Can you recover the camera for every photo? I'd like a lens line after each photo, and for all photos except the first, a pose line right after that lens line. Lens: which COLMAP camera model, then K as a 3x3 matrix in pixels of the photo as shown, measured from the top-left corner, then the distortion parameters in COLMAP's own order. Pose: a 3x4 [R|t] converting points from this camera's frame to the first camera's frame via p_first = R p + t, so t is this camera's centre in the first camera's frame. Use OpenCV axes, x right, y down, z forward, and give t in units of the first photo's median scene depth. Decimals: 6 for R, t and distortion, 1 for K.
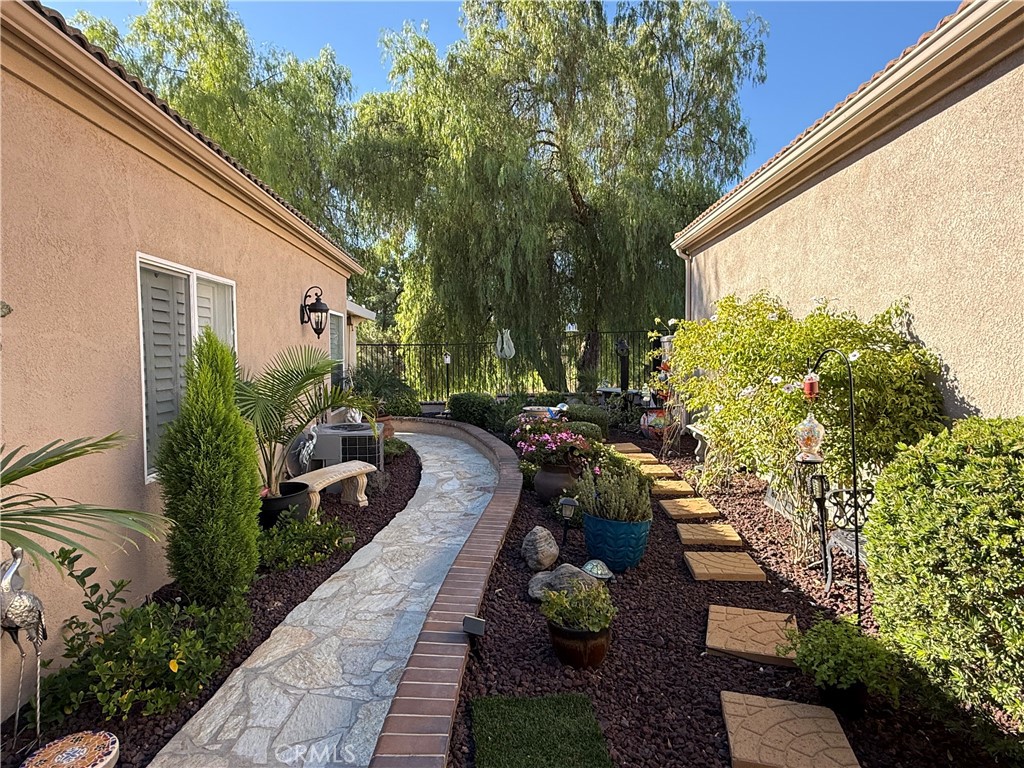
lens RADIAL K [[597.8, 0, 514.2], [0, 597.8, 384.9], [0, 0, 1]] dist [0.003593, 0.000422]
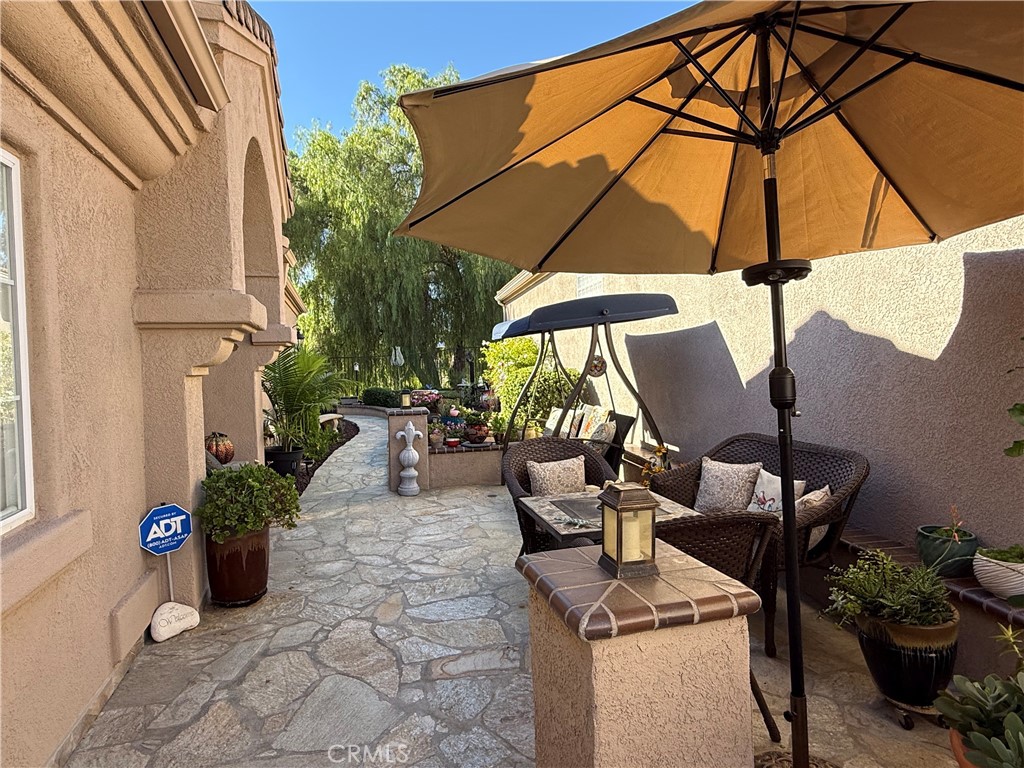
lens RADIAL K [[597.8, 0, 509.6], [0, 597.8, 383.2], [0, 0, 1]] dist [0.003593, 0.000422]
pose [[0.981082, -0.022732, 0.192255, -0.020570], [0.027780, 0.999335, -0.023603, 0.032263], [-0.191591, 0.028498, 0.981061, -0.407523]]
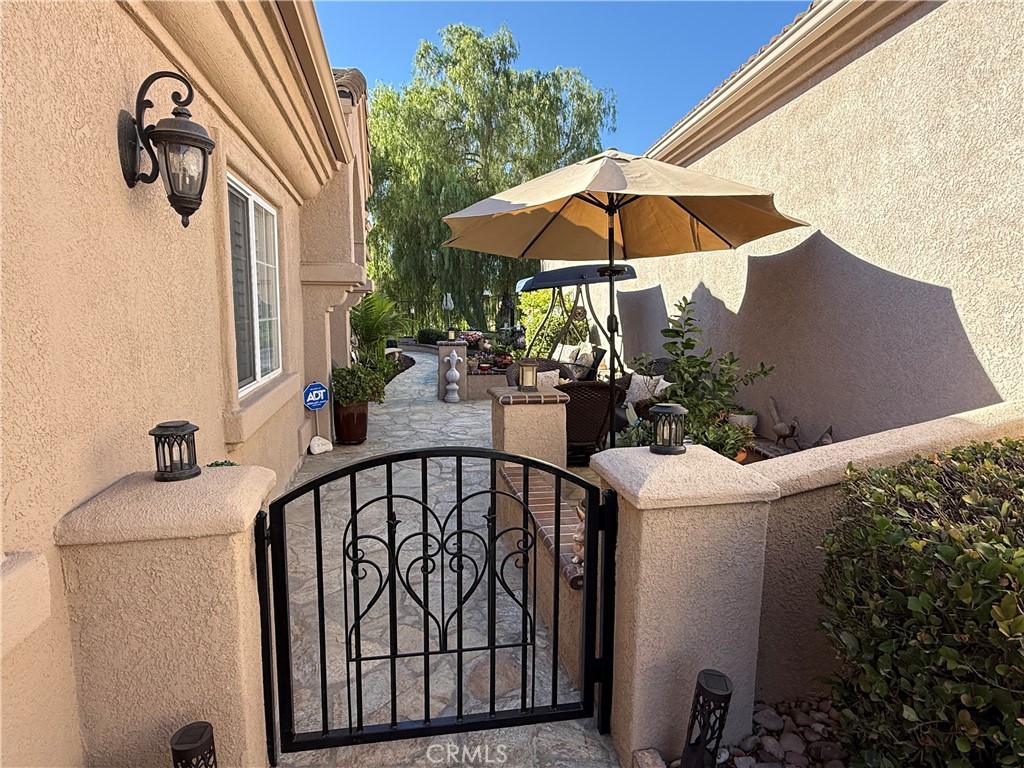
lens RADIAL K [[597.8, 0, 507.6], [0, 597.8, 383.8], [0, 0, 1]] dist [0.003593, 0.000422]
pose [[0.994497, -0.002478, 0.104735, -0.018152], [-0.004306, 0.997909, 0.064497, 0.041661], [-0.104675, -0.064593, 0.992407, -0.560585]]
